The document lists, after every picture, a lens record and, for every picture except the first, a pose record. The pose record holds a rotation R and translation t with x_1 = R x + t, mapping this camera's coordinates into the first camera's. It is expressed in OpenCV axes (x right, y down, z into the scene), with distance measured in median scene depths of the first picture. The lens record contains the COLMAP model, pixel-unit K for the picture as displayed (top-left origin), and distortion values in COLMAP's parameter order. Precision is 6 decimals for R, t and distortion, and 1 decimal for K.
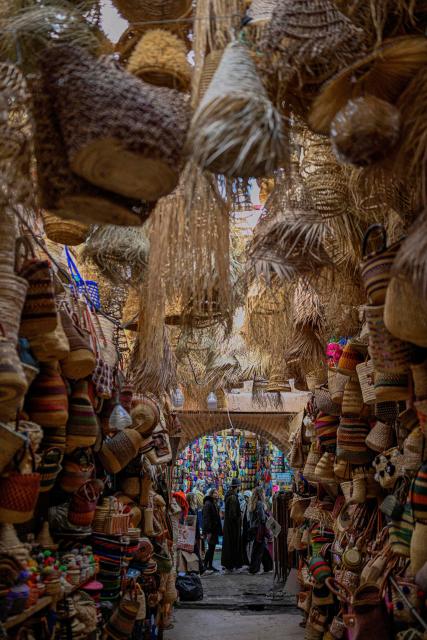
lens RADIAL K [[630.8, 0, 213.5], [0, 630.8, 320.0], [0, 0, 1]] dist [0.003197, 0.022533]
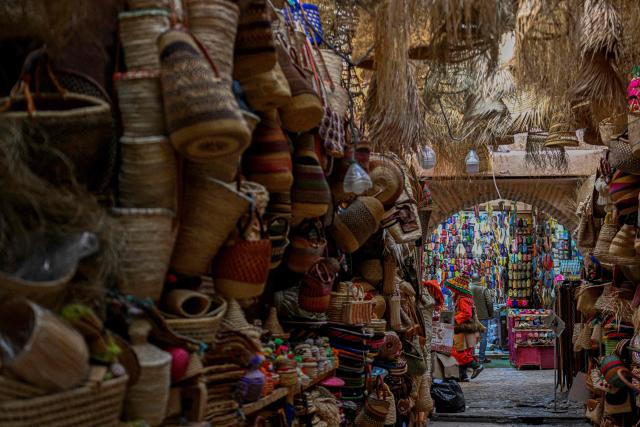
lens RADIAL K [[871.7, 0, 391.1], [0, 871.7, 225.9], [0, 0, 1]] dist [-0.001617, 0.008592]
pose [[0.995304, -0.017483, -0.095209, -0.001577], [0.035302, 0.981375, 0.188829, 0.004655], [0.090134, -0.191303, 0.977384, -0.056593]]
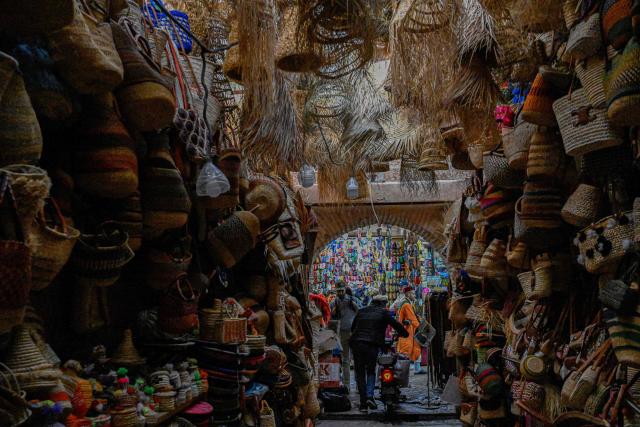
lens RADIAL K [[630.8, 0, 318.0], [0, 630.8, 215.4], [0, 0, 1]] dist [0.003197, 0.022533]
pose [[0.997380, -0.033629, -0.064041, 0.006708], [0.041803, 0.990514, 0.130897, 0.075425], [0.059032, -0.133231, 0.989325, 0.225600]]
